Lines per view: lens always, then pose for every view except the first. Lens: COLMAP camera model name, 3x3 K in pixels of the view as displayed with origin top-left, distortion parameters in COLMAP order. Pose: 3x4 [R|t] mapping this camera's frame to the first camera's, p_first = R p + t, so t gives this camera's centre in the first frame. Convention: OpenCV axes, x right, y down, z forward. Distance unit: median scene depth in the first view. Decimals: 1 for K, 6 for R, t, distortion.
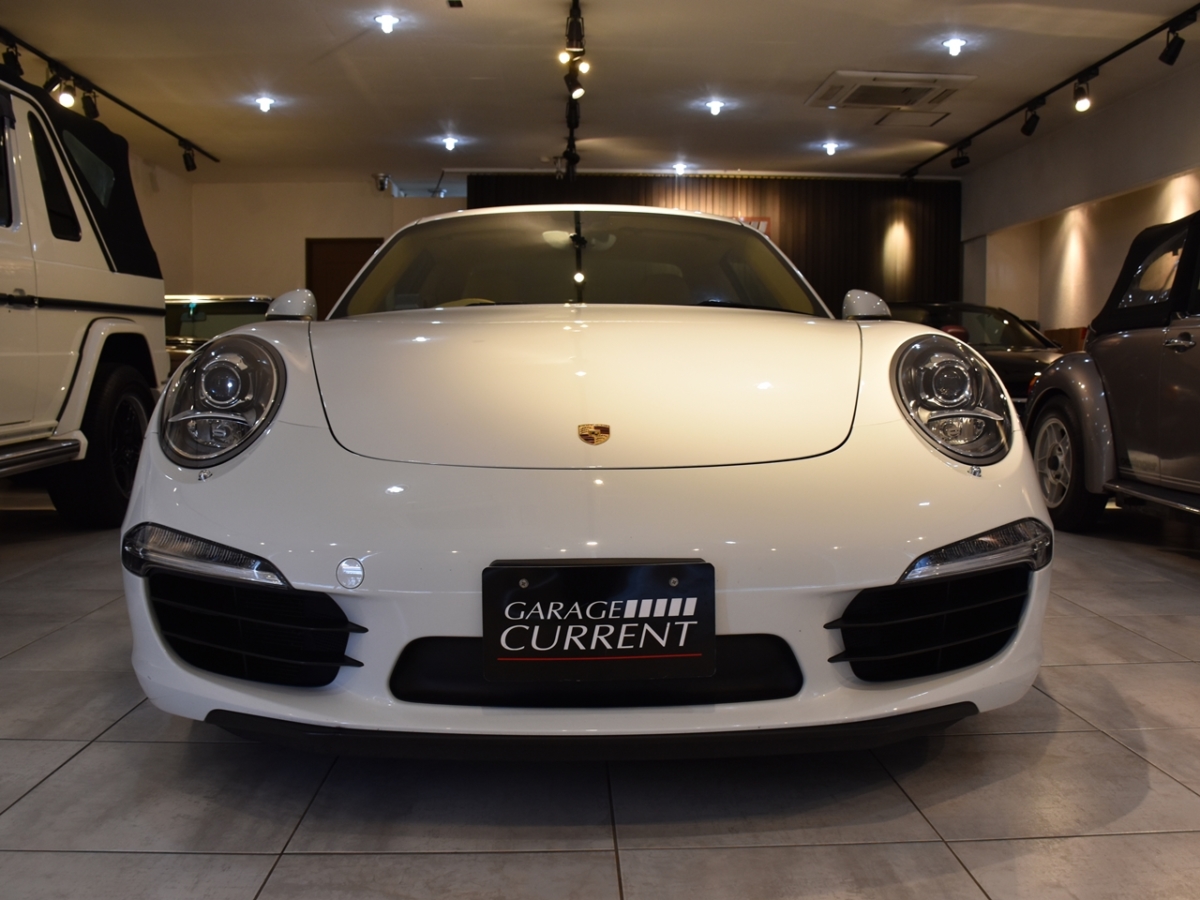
lens RADIAL K [[1197.6, 0, 601.1], [0, 1197.6, 443.8], [0, 0, 1]] dist [-0.099063, 0.000000]
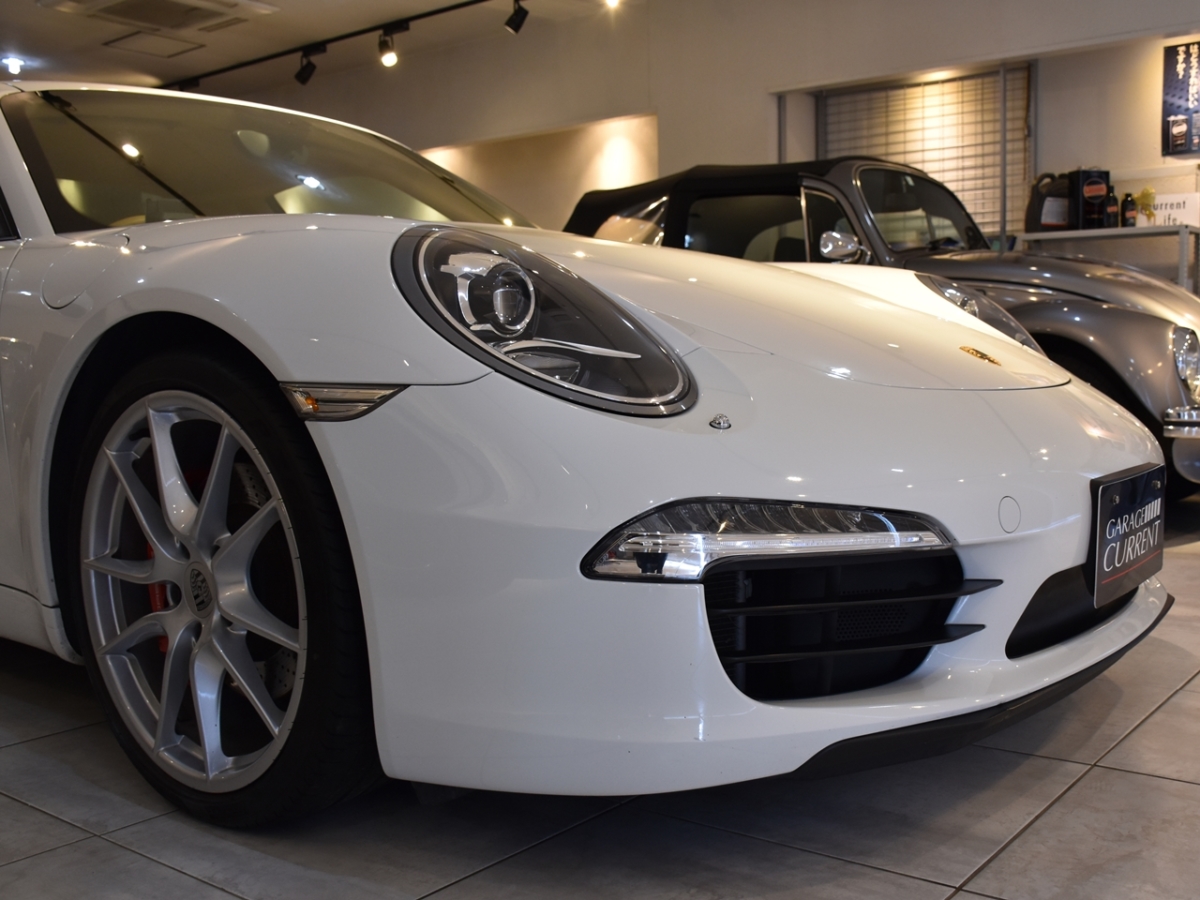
lens RADIAL K [[1281.5, 0, 637.0], [0, 1281.5, 455.4], [0, 0, 1]] dist [-0.052107, 0.000000]
pose [[0.599134, -0.076213, 0.797013, -1.066133], [0.066310, 0.996763, 0.045467, 0.010264], [-0.797898, 0.025609, 0.602248, 0.670015]]
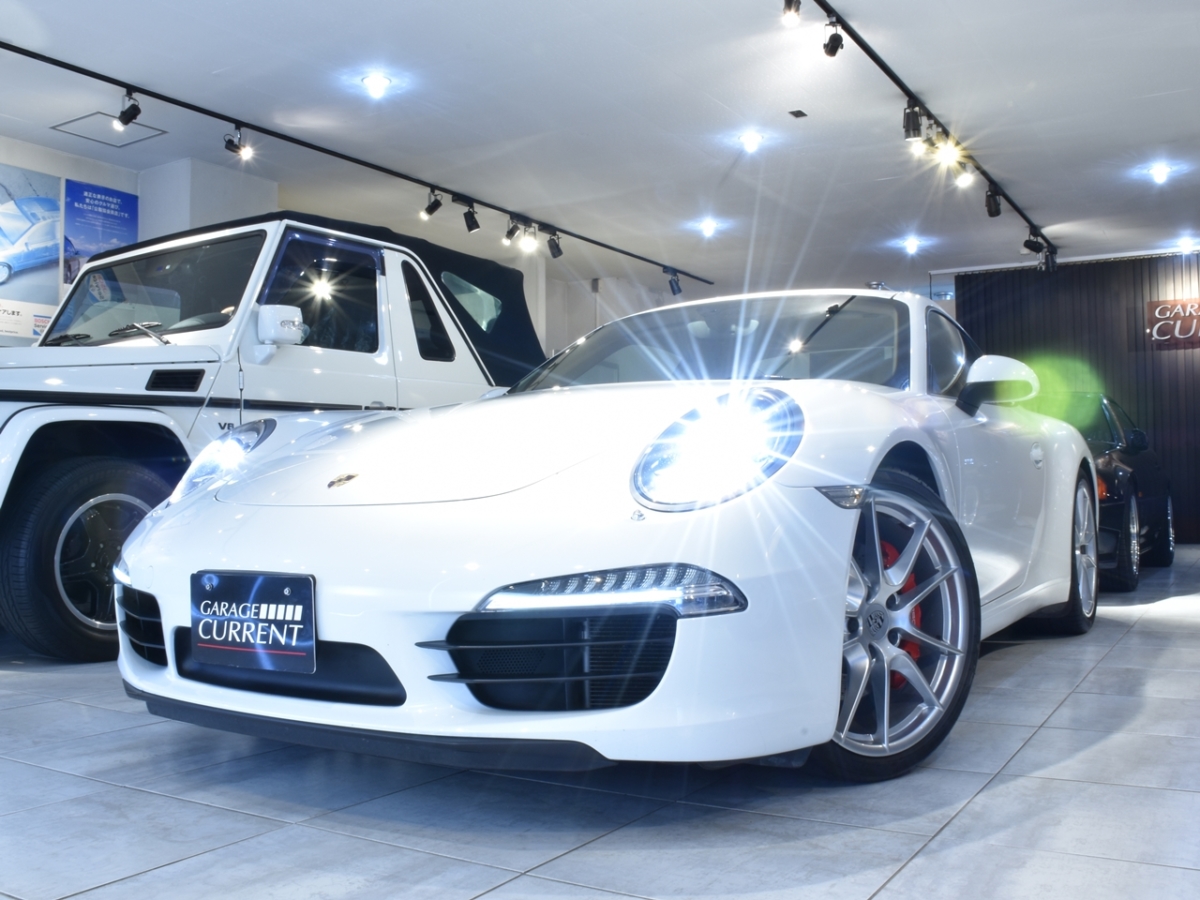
lens RADIAL K [[1197.6, 0, 590.6], [0, 1197.6, 452.0], [0, 0, 1]] dist [-0.099063, 0.000000]
pose [[0.813932, -0.023651, -0.580478, 0.975891], [-0.032000, 0.995829, -0.085443, 0.066873], [0.580078, 0.088121, 0.809781, 0.191416]]
